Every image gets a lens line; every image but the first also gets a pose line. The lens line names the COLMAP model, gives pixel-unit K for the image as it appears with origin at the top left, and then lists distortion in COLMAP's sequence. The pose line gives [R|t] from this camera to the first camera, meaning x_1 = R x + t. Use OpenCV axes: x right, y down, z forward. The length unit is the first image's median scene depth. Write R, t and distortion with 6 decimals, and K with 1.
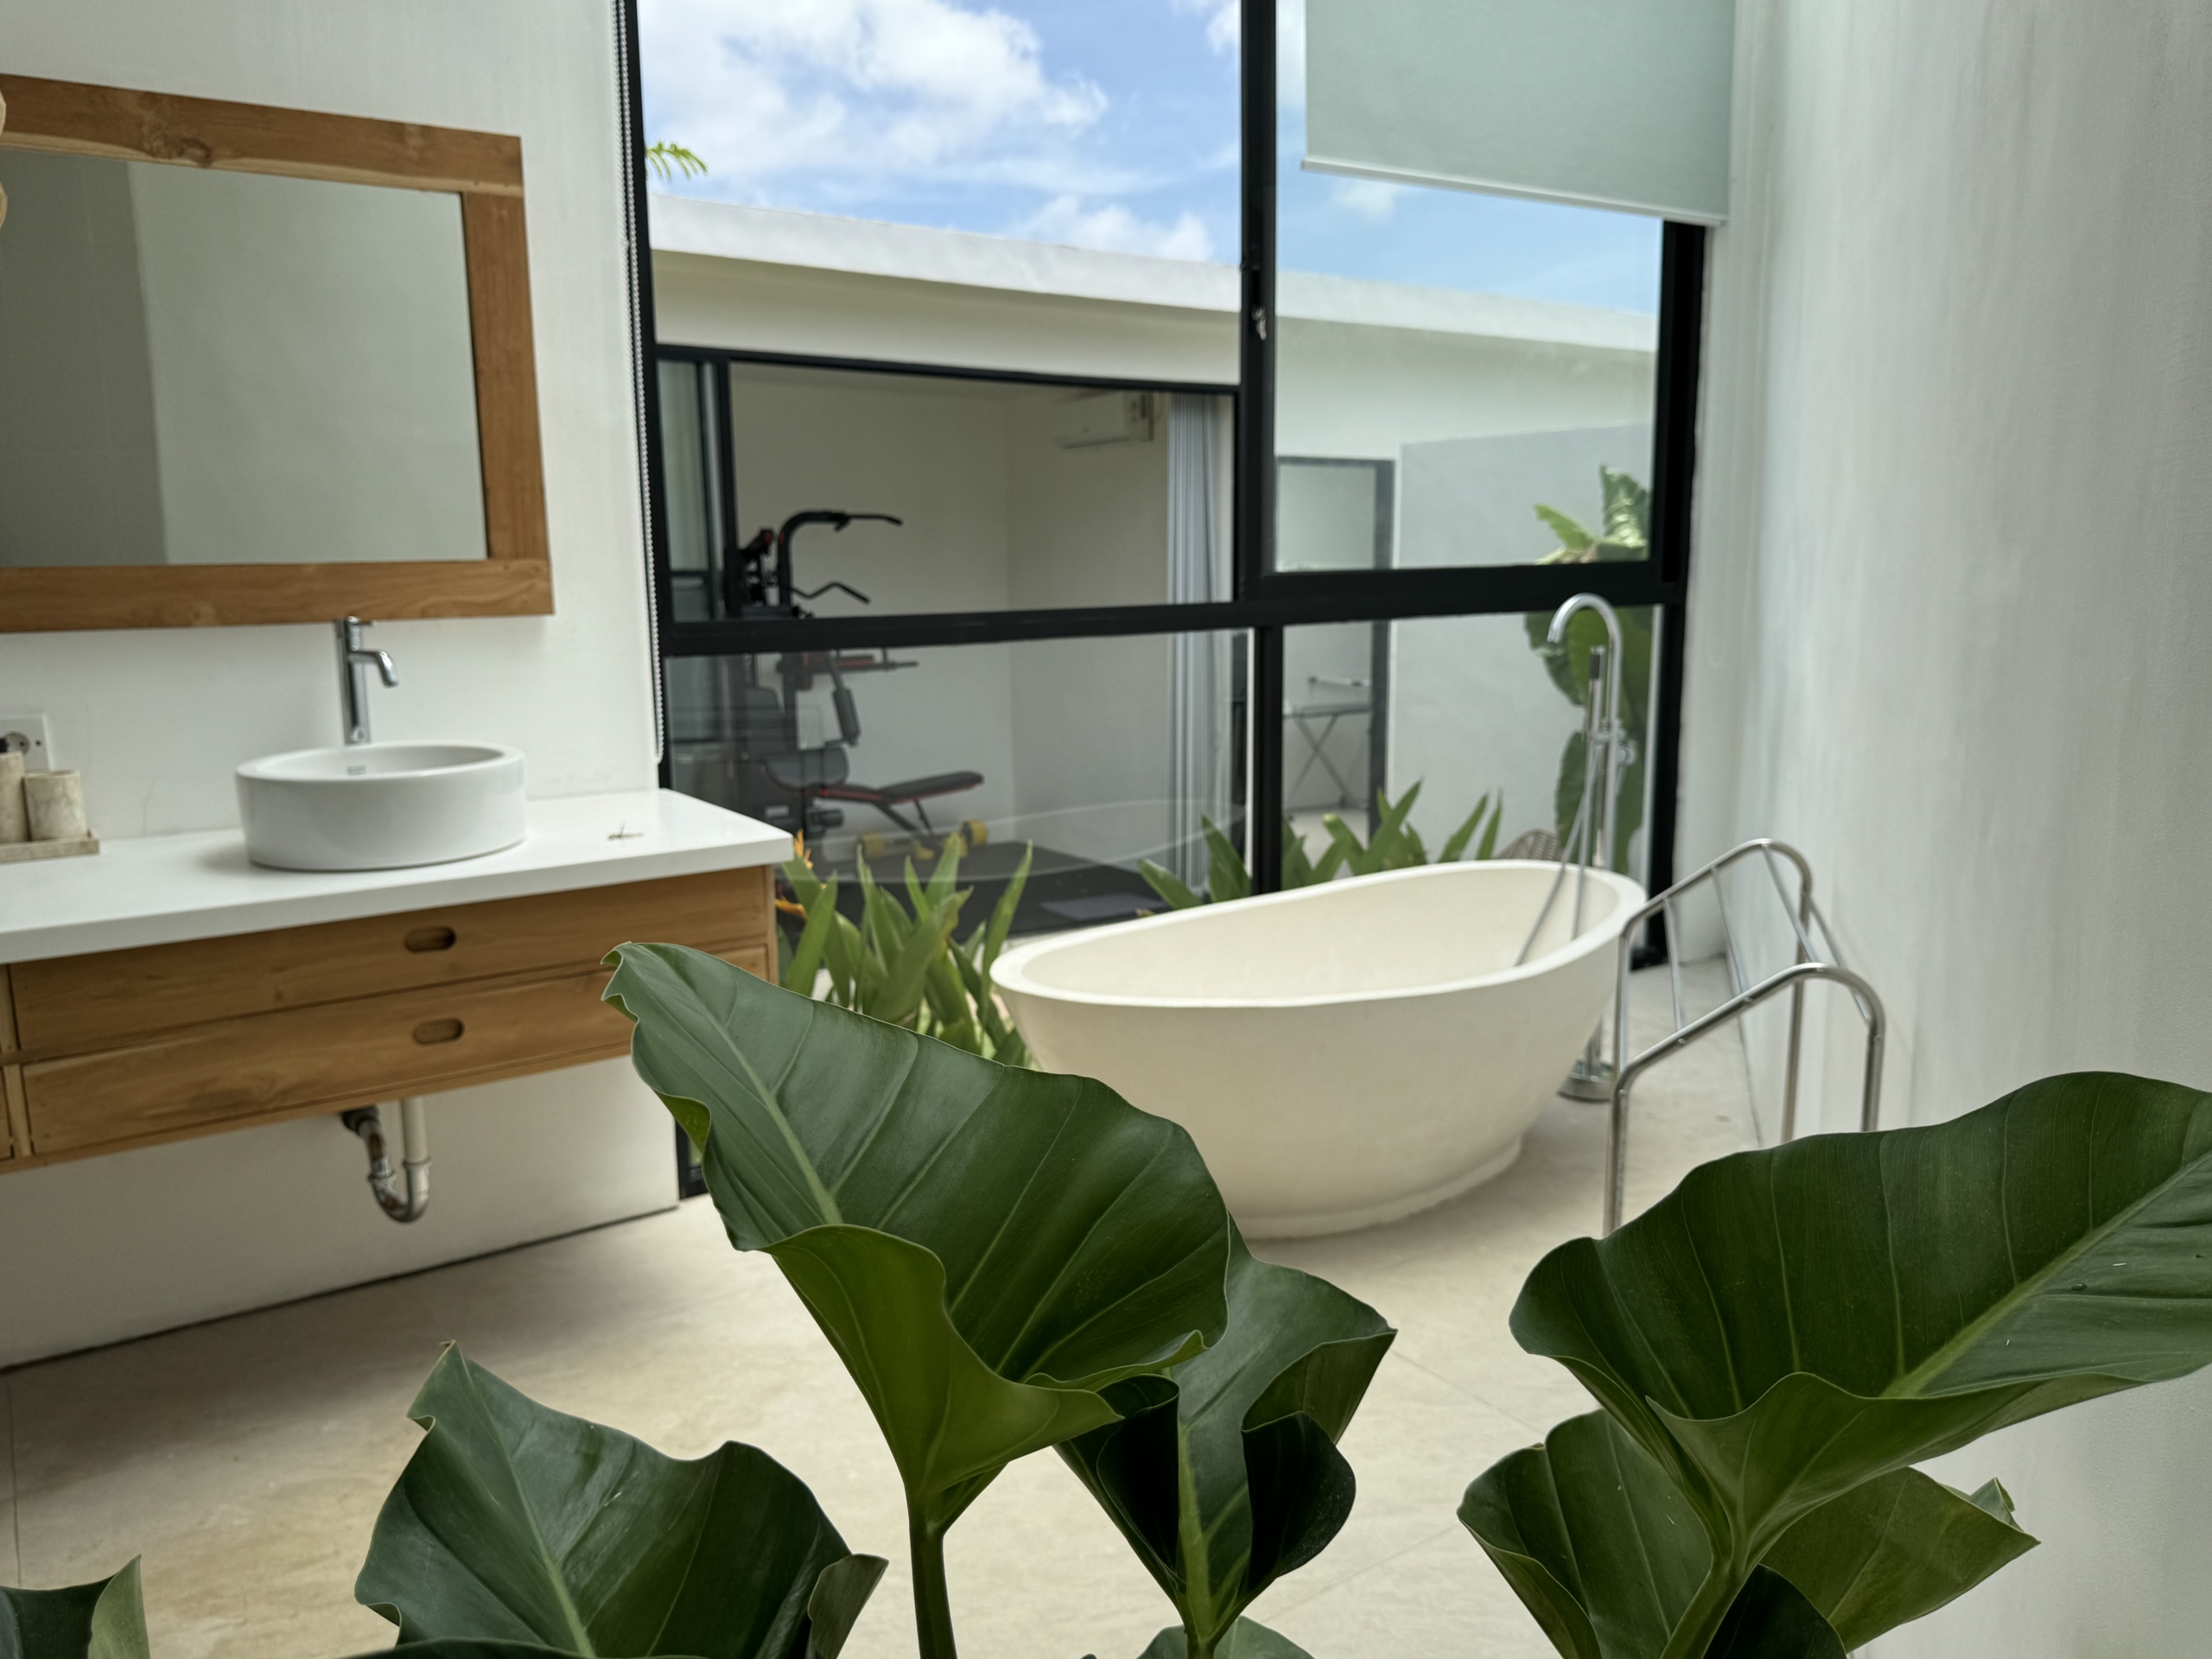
lens RADIAL K [[1646.0, 0, 1097.4], [0, 1646.0, 826.1], [0, 0, 1]] dist [-0.004000, -0.004491]
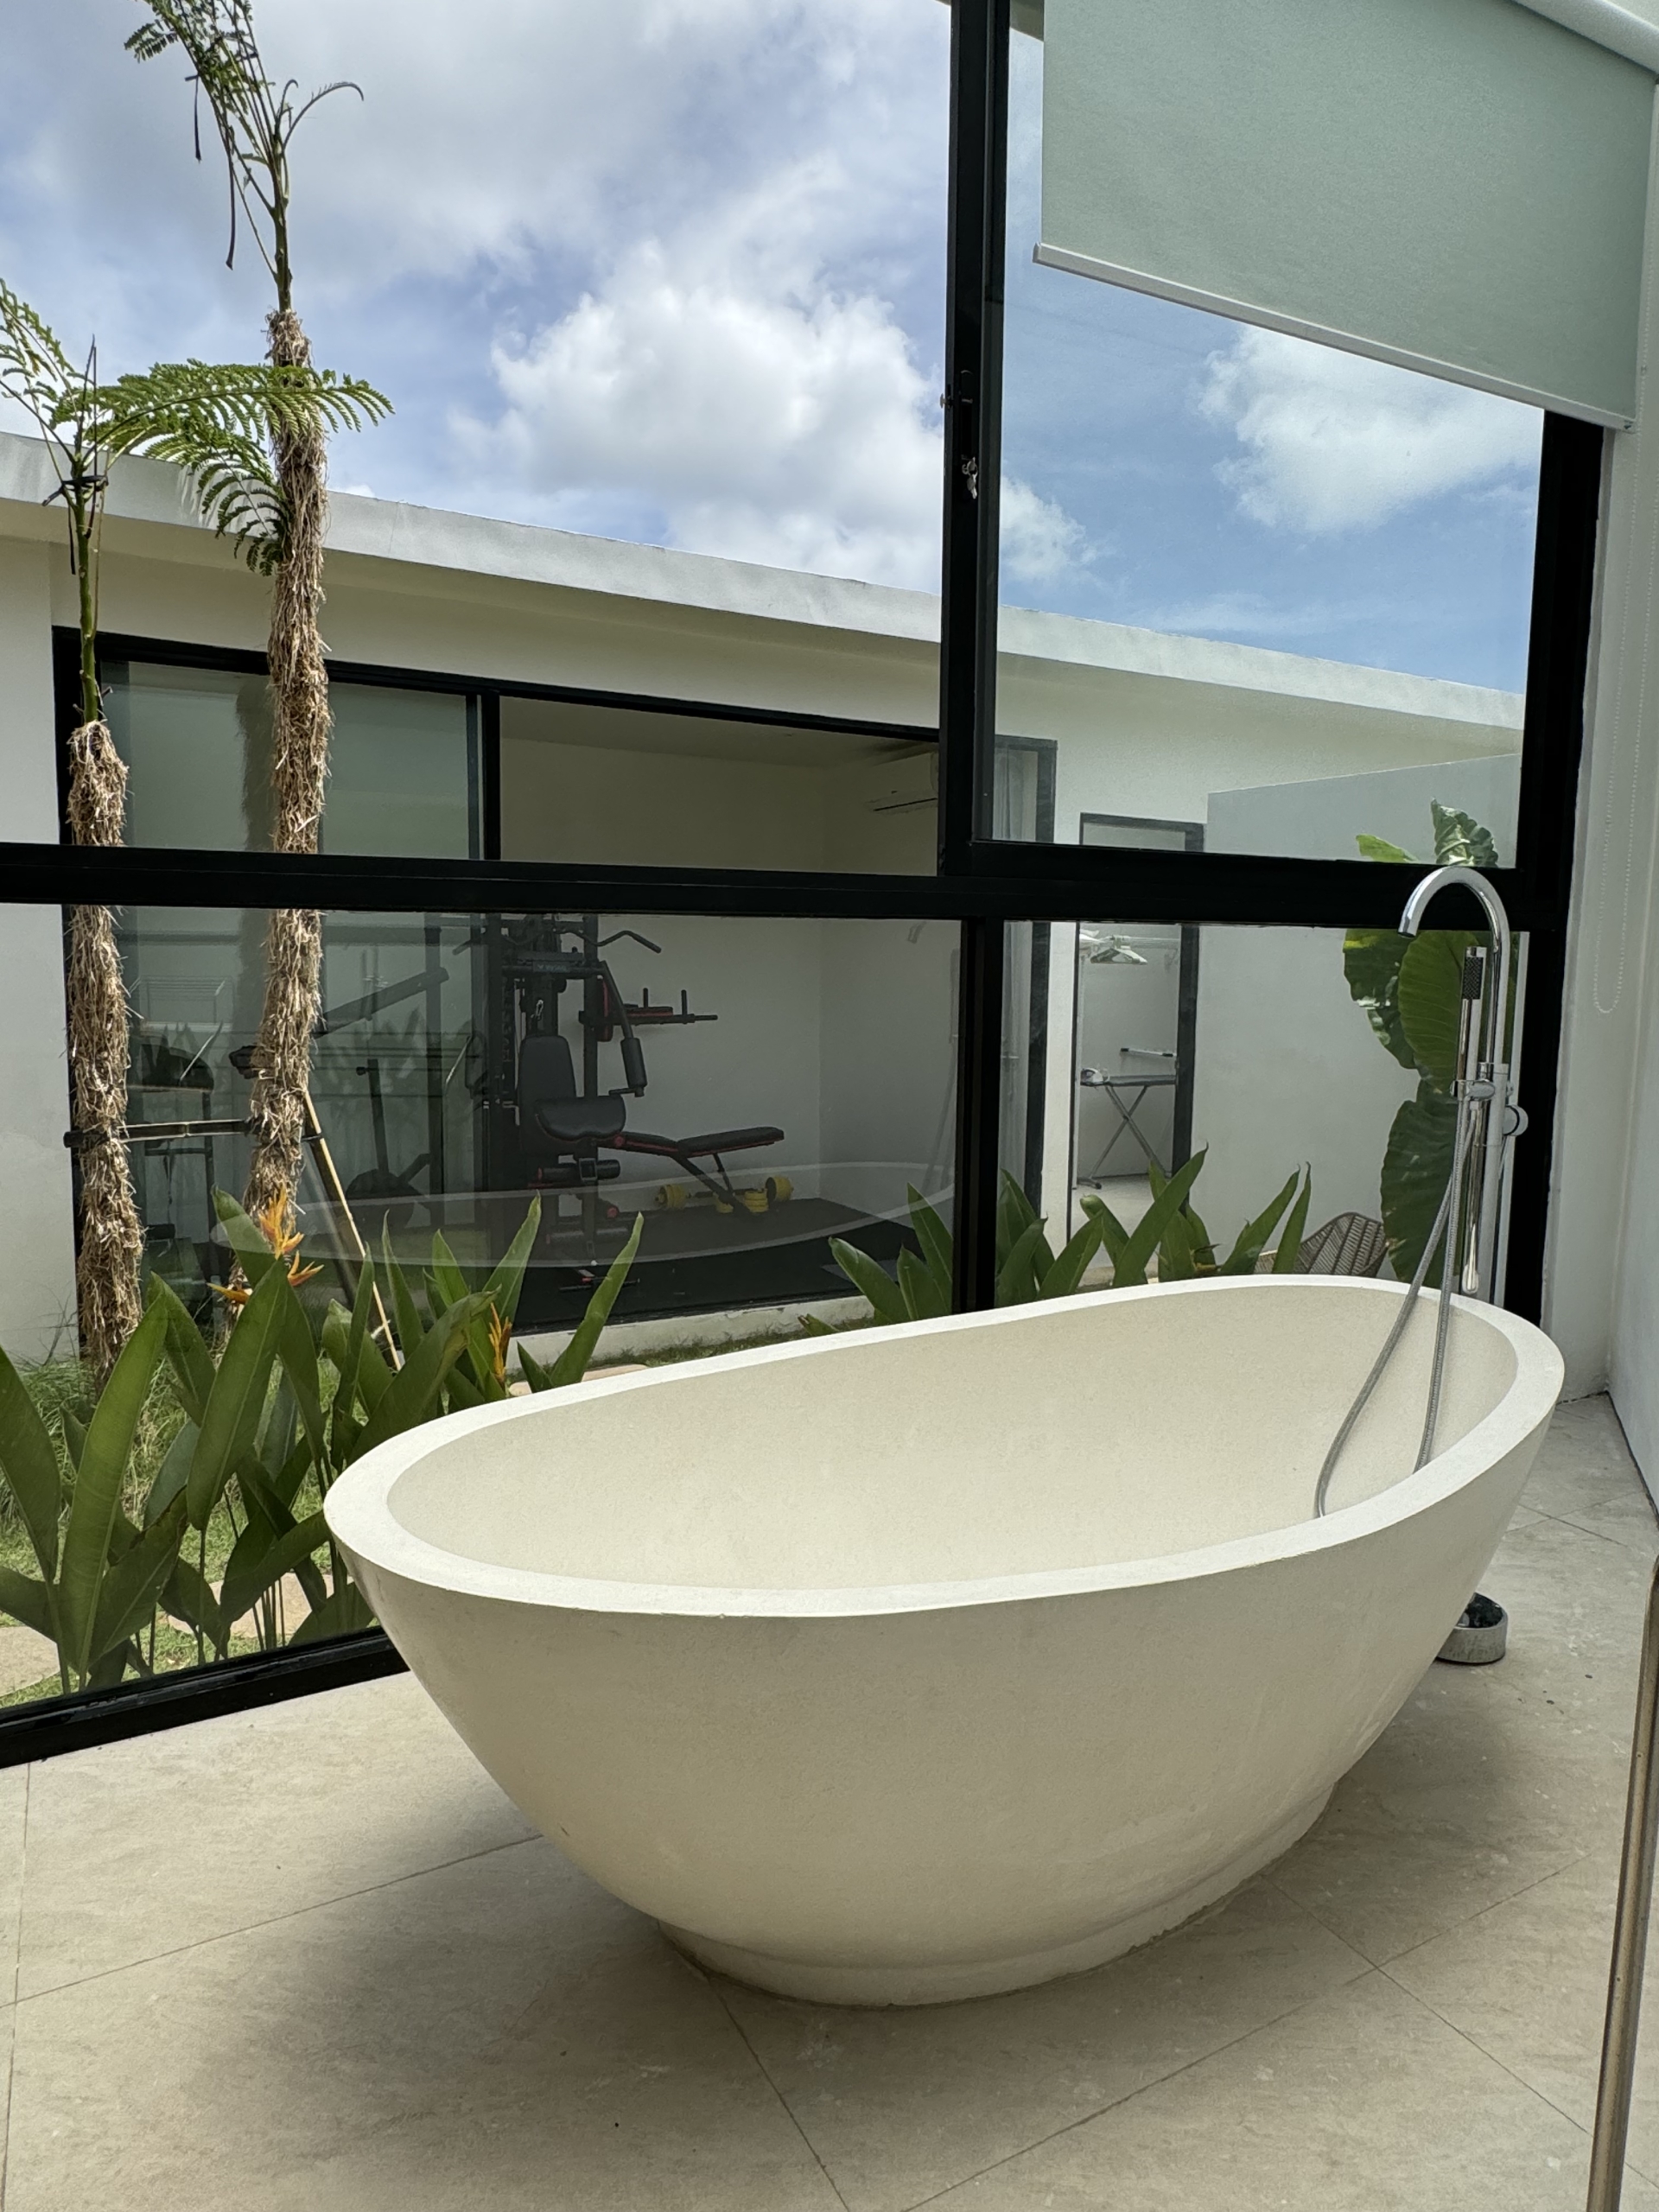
lens RADIAL K [[1353.3, 0, 829.5], [0, 1353.3, 1106.0], [0, 0, 1]] dist [-0.021908, 0.000240]
pose [[0.994393, 0.031422, -0.100969, 0.112342], [-0.036795, 0.997980, -0.051796, -0.011897], [0.099137, 0.055220, 0.993540, 0.470881]]
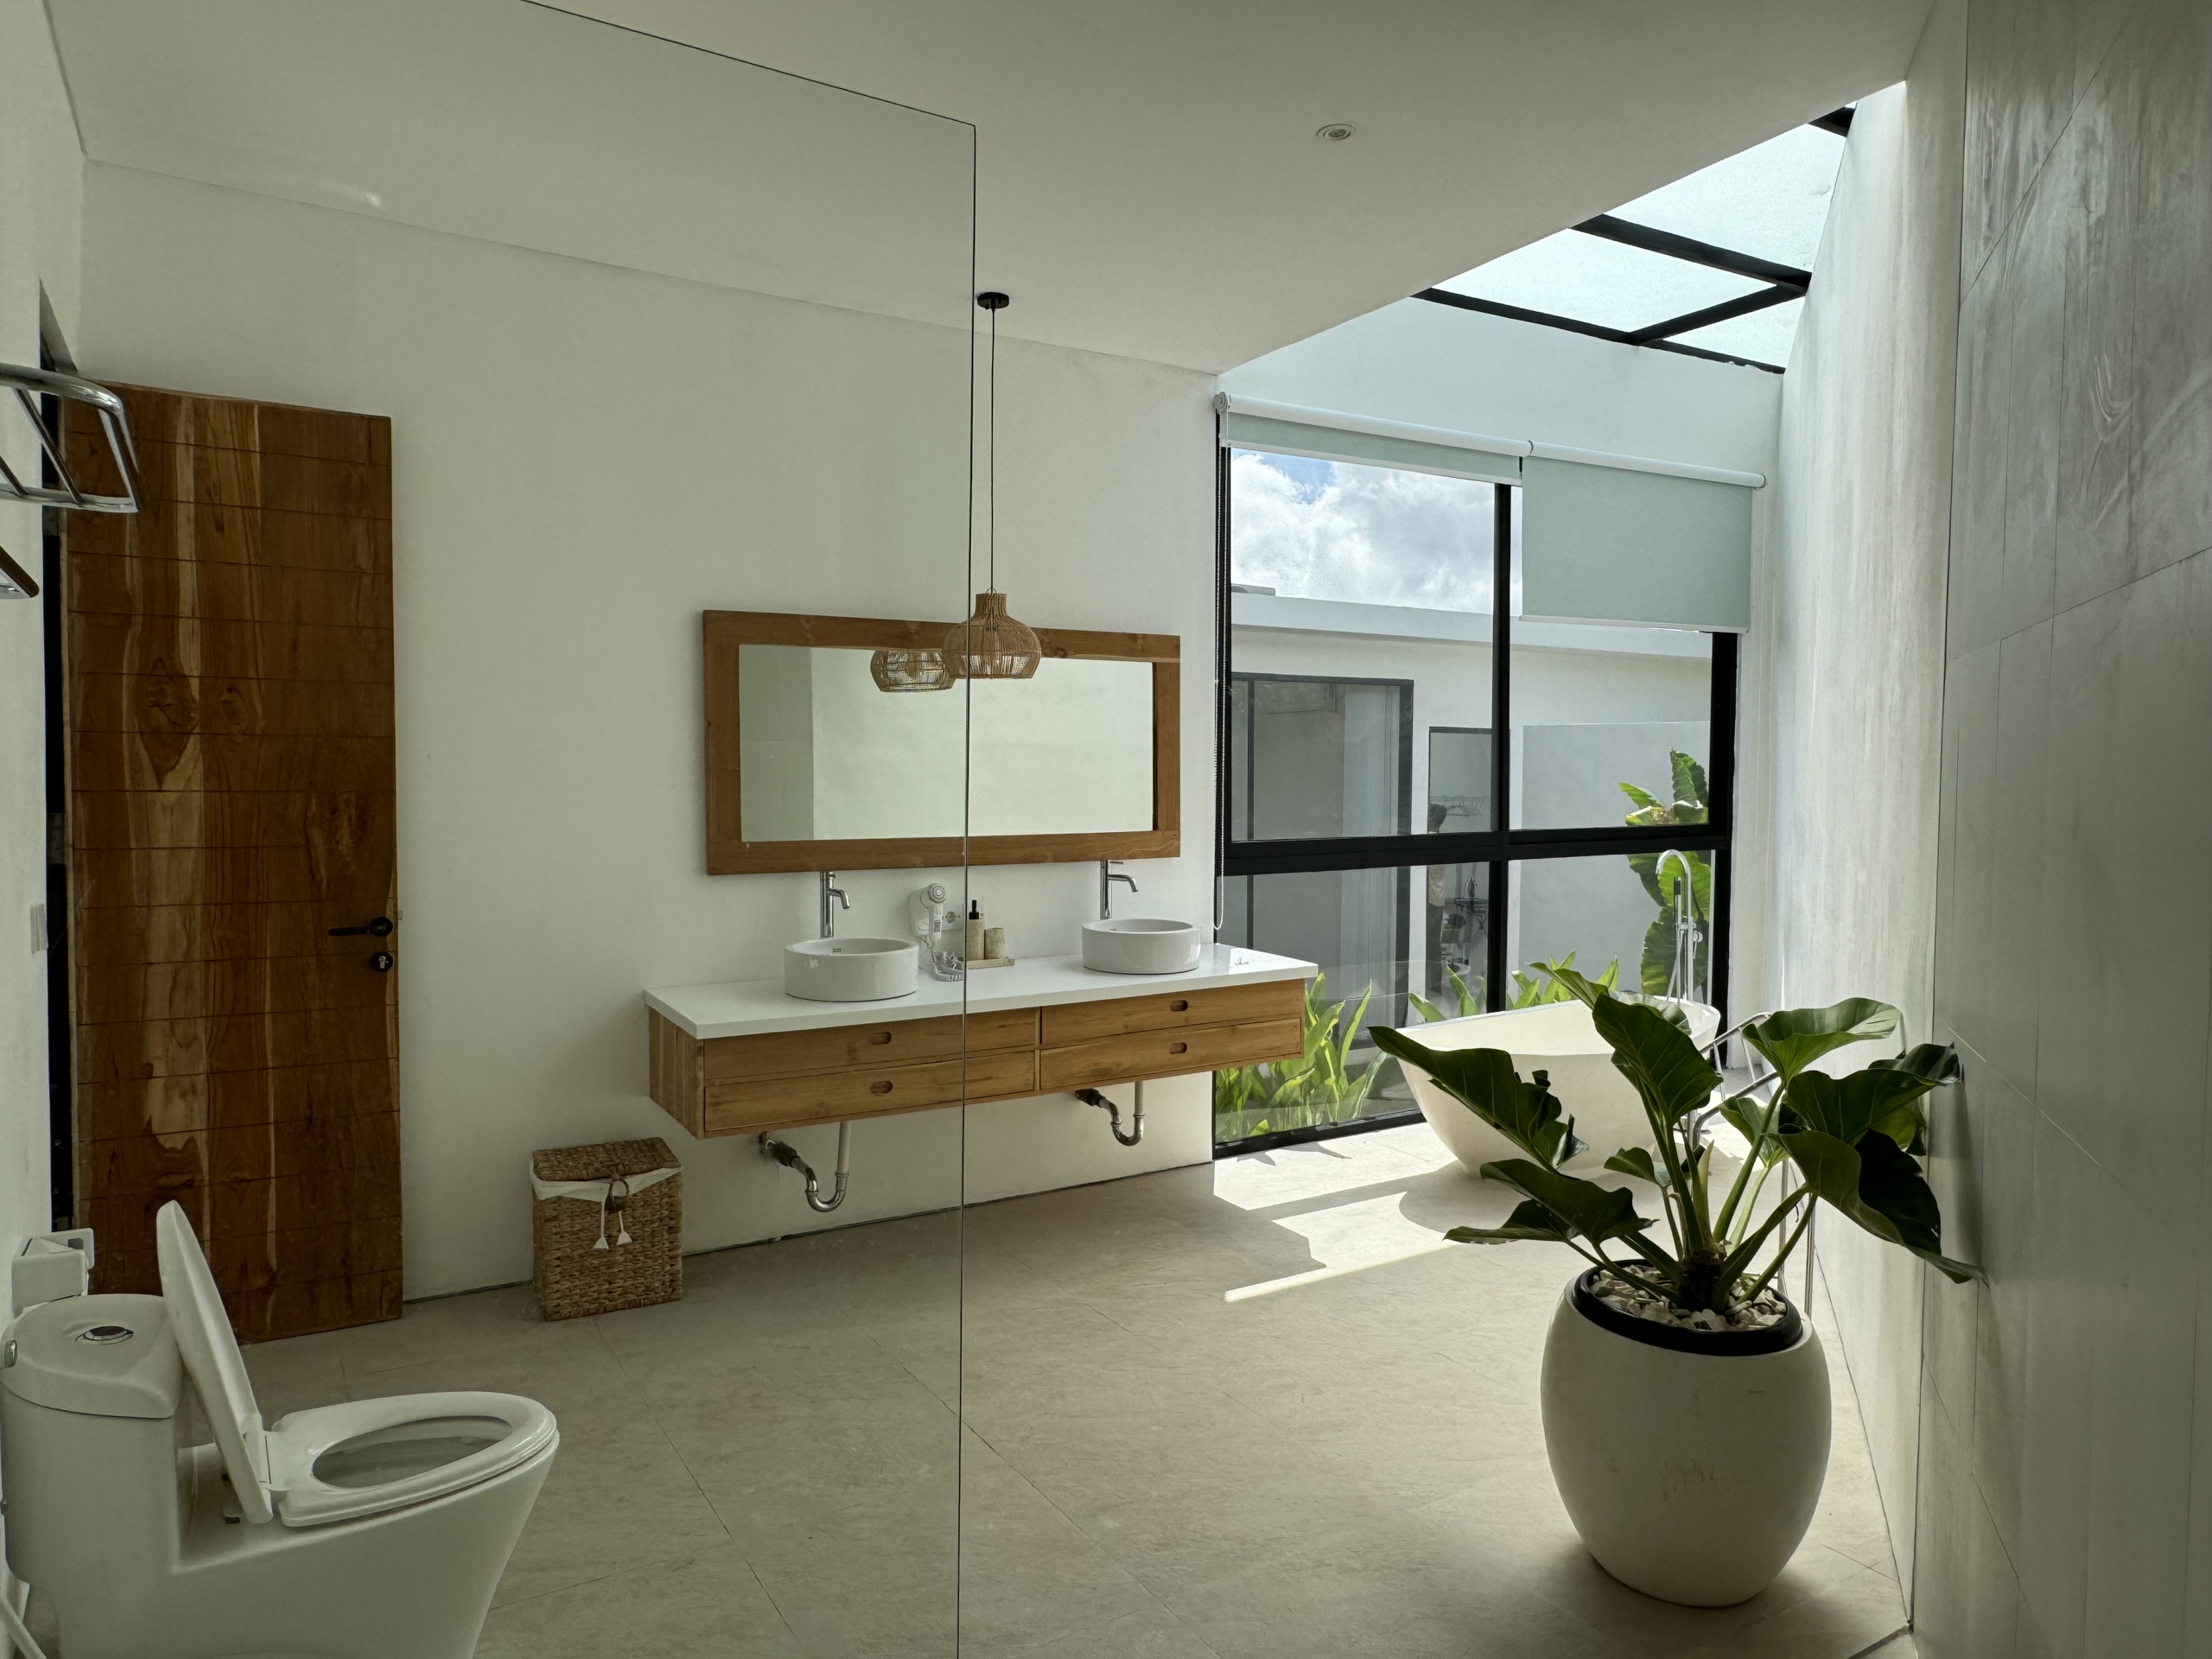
lens RADIAL K [[1403.0, 0, 1112.7], [0, 1403.0, 817.5], [0, 0, 1]] dist [-0.000724, -0.000086]
pose [[0.998147, 0.015482, -0.058853, -0.245890], [-0.022753, 0.991901, -0.124959, 0.035064], [0.056442, 0.126067, 0.990415, -0.595238]]
